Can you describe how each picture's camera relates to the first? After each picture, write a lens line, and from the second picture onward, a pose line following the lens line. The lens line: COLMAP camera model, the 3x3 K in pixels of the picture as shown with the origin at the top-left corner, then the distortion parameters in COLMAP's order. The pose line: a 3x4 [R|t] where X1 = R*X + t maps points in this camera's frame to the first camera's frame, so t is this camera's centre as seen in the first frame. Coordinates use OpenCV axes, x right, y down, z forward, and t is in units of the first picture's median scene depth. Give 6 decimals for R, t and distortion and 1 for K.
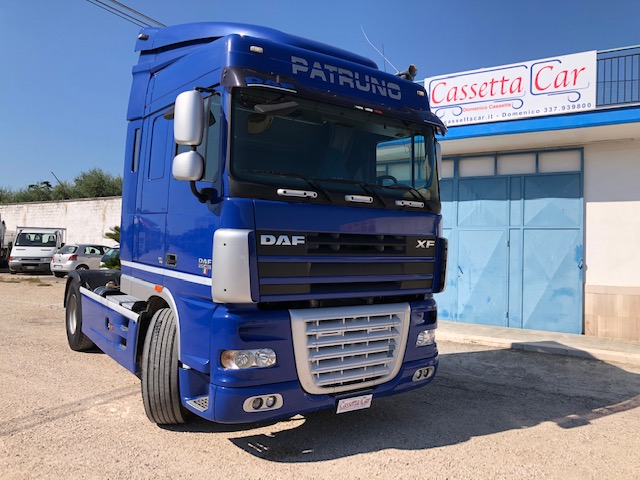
lens RADIAL K [[526.1, 0, 320.0], [0, 526.1, 240.0], [0, 0, 1]] dist [0.032187, -0.002730]
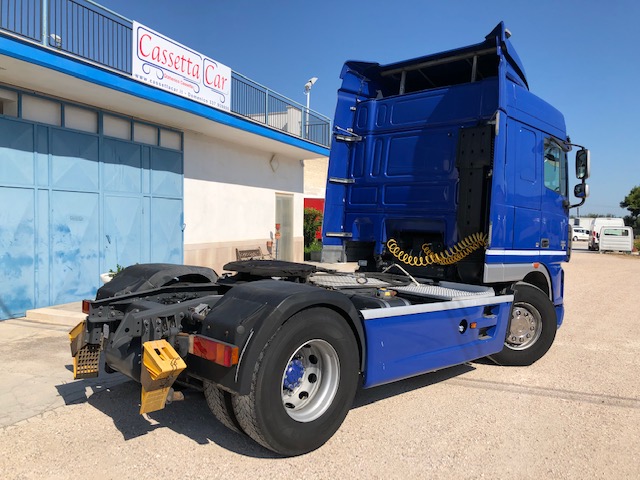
lens RADIAL K [[526.1, 0, 320.0], [0, 526.1, 240.0], [0, 0, 1]] dist [0.032187, -0.002730]
pose [[-0.161206, -0.069097, 0.984499, -0.771008], [-0.042772, 0.997098, 0.062978, -0.017008], [-0.985993, -0.031957, -0.163694, 0.883634]]
